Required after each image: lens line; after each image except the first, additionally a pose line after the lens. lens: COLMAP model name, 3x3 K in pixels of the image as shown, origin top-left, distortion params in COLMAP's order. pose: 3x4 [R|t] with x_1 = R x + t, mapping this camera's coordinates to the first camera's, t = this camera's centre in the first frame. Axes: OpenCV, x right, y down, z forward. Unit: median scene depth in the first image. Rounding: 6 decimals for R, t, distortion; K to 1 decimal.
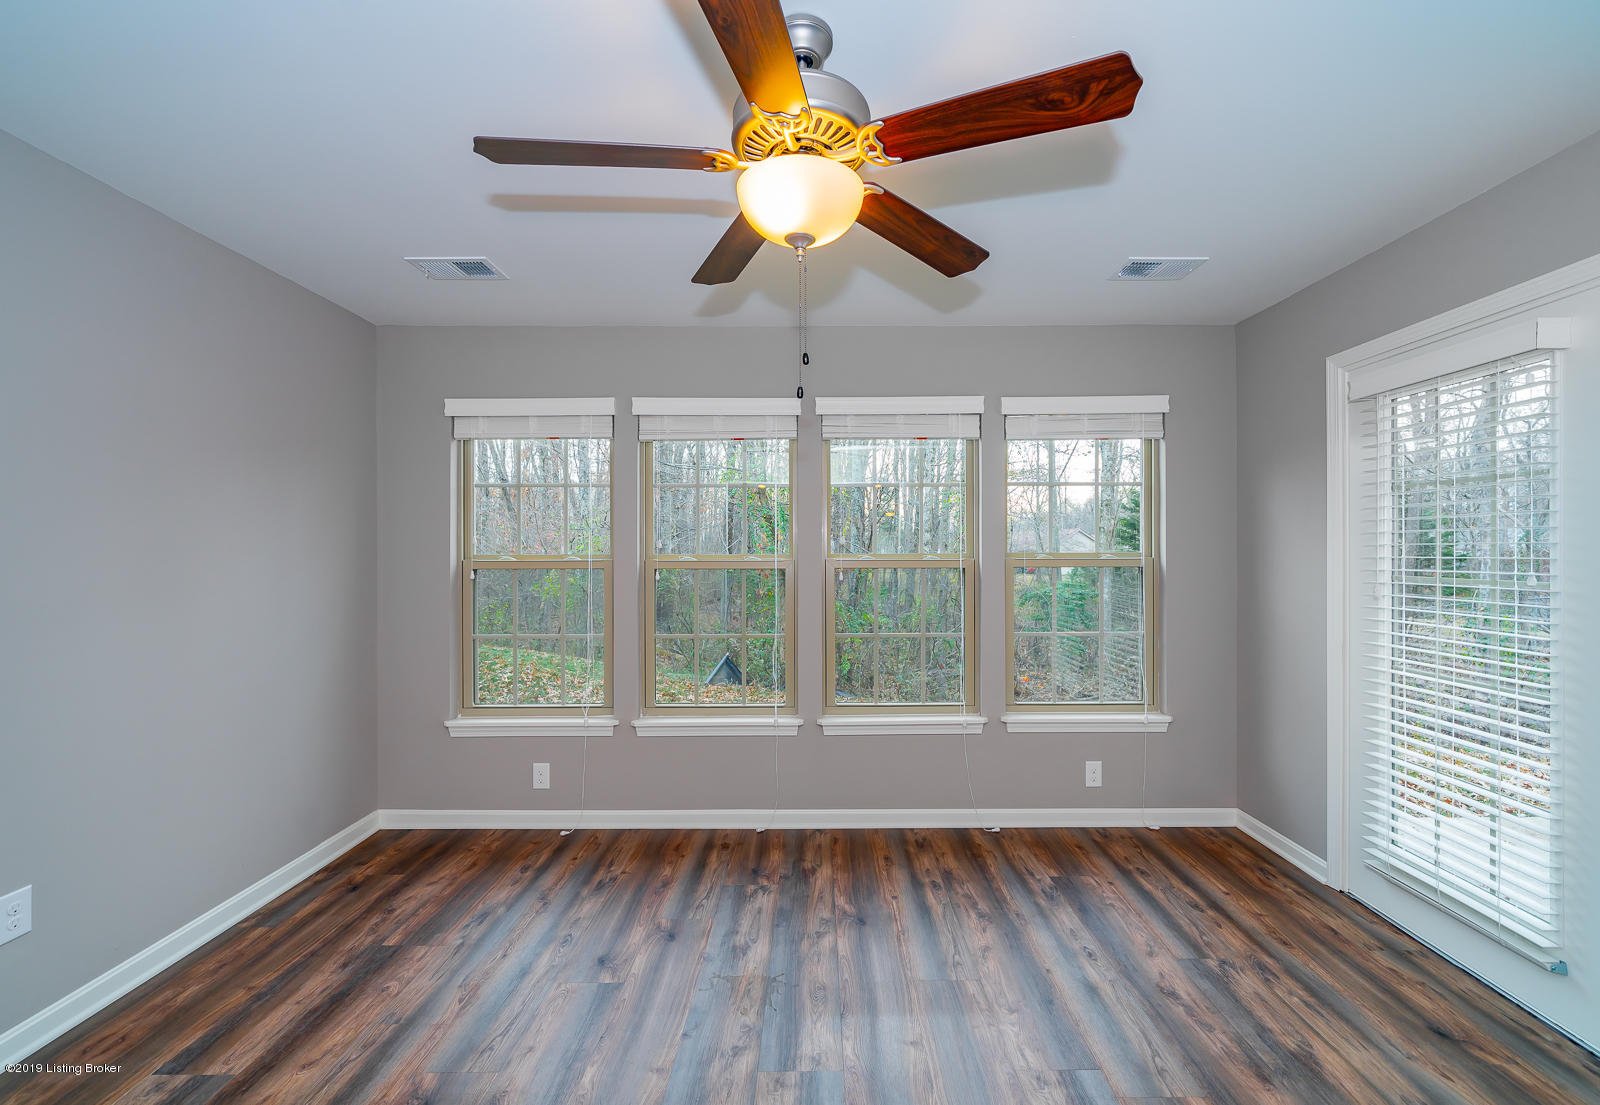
lens RADIAL K [[676.8, 0, 808.3], [0, 676.8, 553.0], [0, 0, 1]] dist [0.001034, 0.000240]
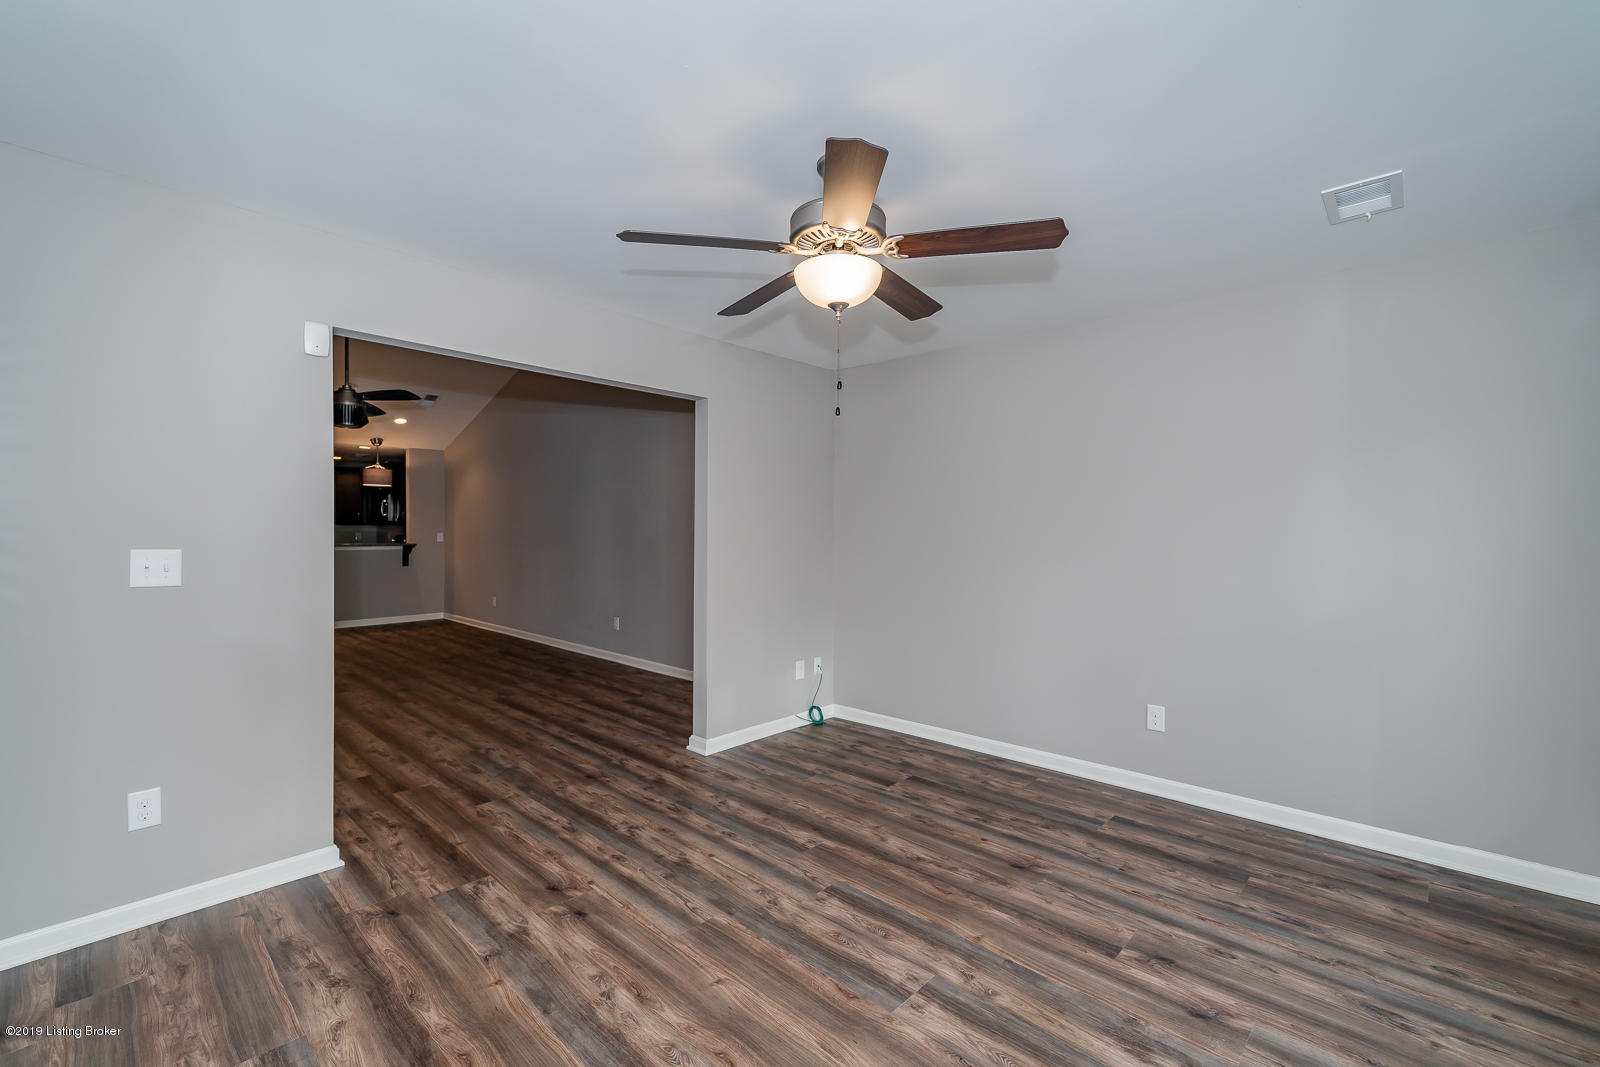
lens RADIAL K [[682.6, 0, 800.0], [0, 682.6, 533.5], [0, 0, 1]] dist [-0.000438, 0.000174]
pose [[-0.681783, 0.003472, -0.731546, 0.753876], [-0.003189, 0.999965, 0.007718, 0.007624], [0.731548, 0.007595, -0.681748, 1.318096]]
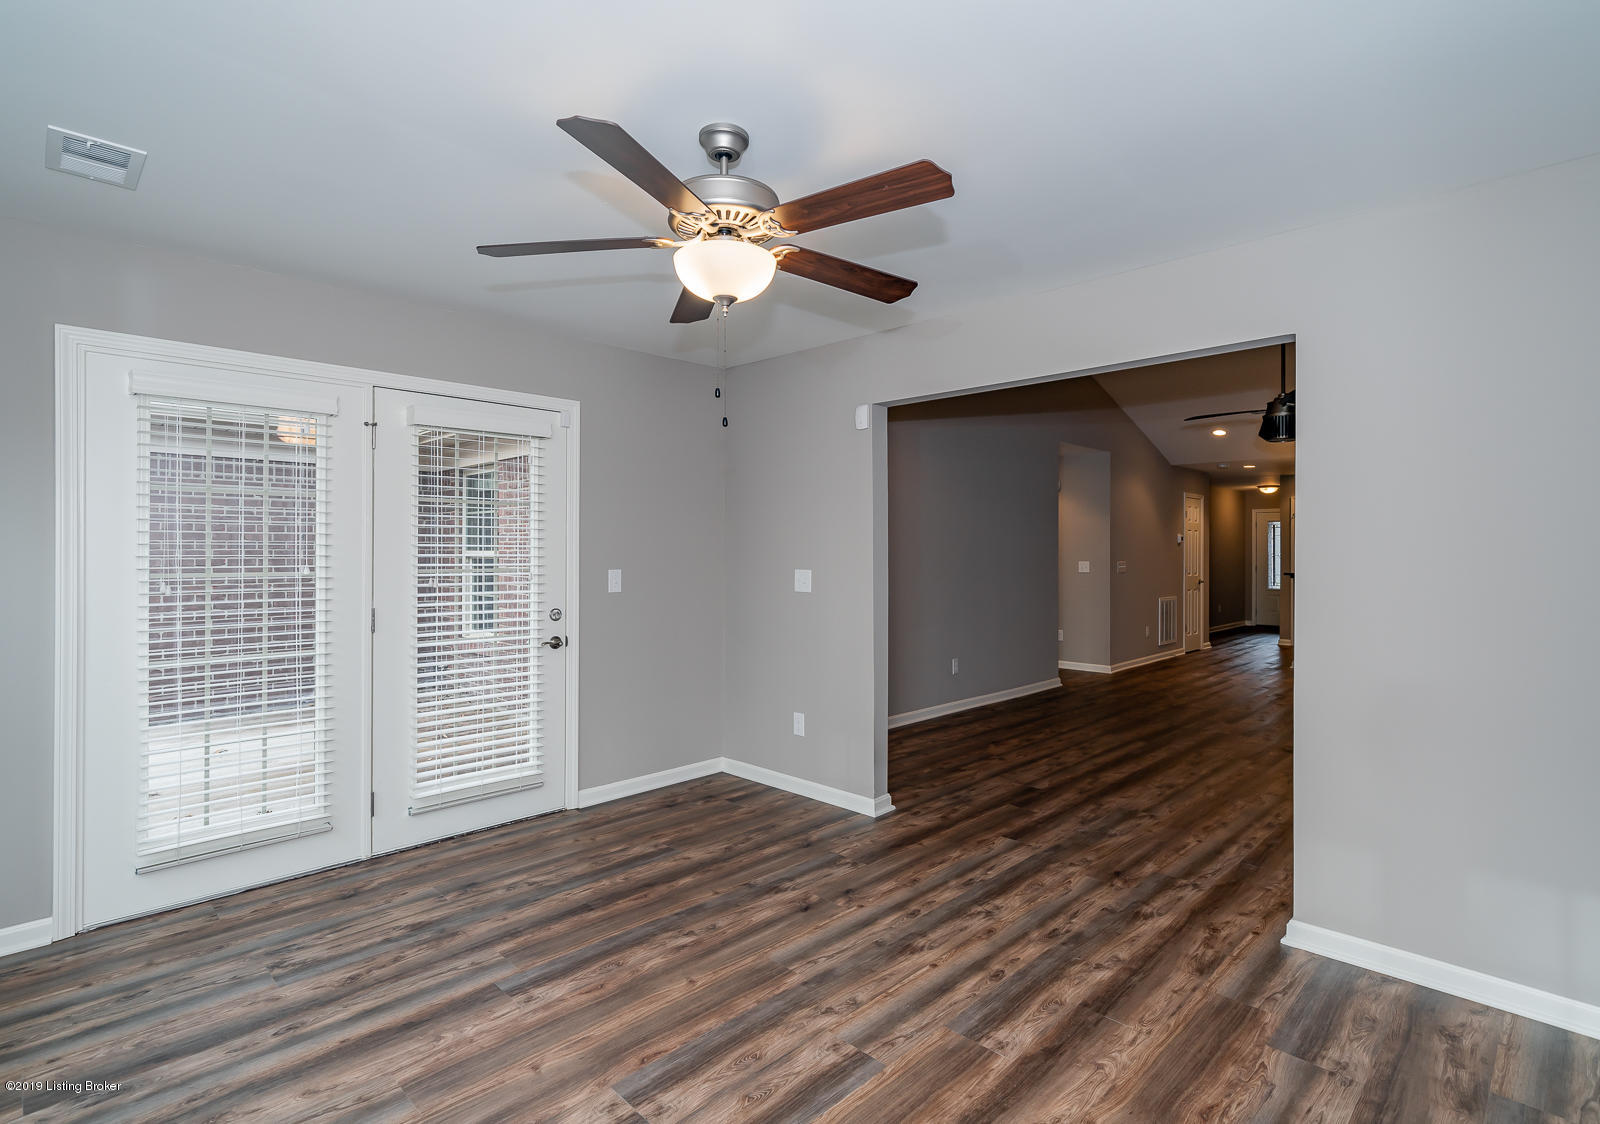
lens RADIAL K [[782.9, 0, 801.7], [0, 782.9, 552.4], [0, 0, 1]] dist [-0.001102, 0.000265]
pose [[-0.715557, 0.000036, 0.698554, -0.766607], [0.000436, 1.000000, 0.000394, -0.005637], [-0.698554, 0.000587, -0.715557, 1.317476]]
